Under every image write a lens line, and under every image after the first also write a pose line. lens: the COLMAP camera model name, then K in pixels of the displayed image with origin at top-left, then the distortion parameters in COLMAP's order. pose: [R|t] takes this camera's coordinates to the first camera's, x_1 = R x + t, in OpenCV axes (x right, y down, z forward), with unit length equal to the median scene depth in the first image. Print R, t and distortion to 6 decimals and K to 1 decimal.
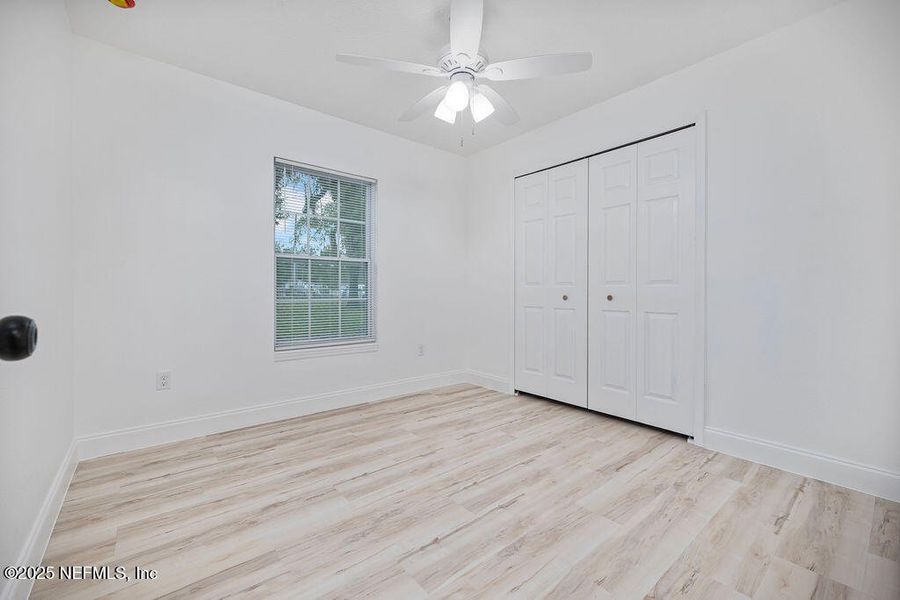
lens RADIAL K [[369.7, 0, 446.5], [0, 369.7, 296.6], [0, 0, 1]] dist [0.018006, 0.000181]
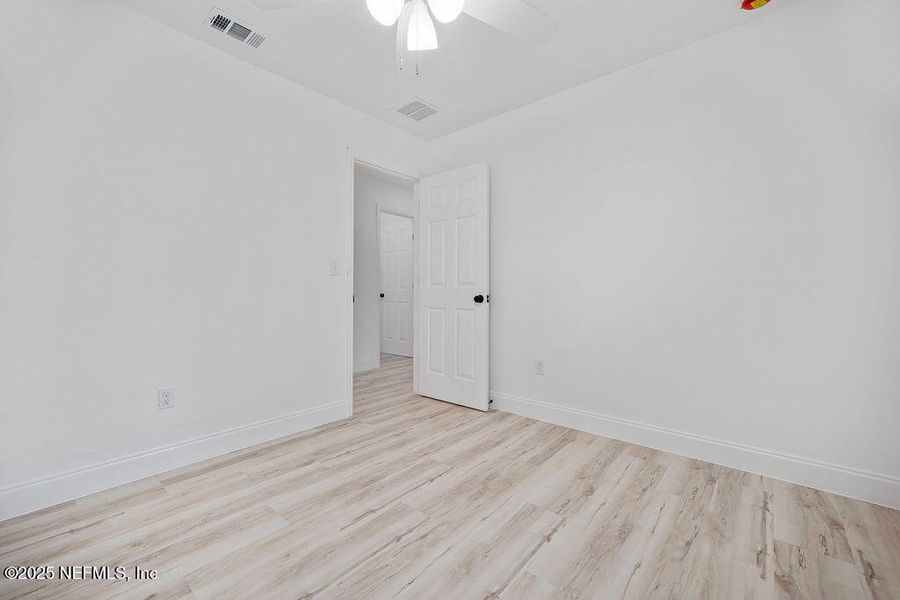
lens RADIAL K [[369.7, 0, 446.5], [0, 369.7, 296.6], [0, 0, 1]] dist [0.018006, 0.000181]
pose [[-0.986549, 0.000934, -0.163464, 0.113592], [-0.002656, 0.999760, 0.021740, -0.019422], [0.163445, 0.021882, -0.986310, 1.933272]]
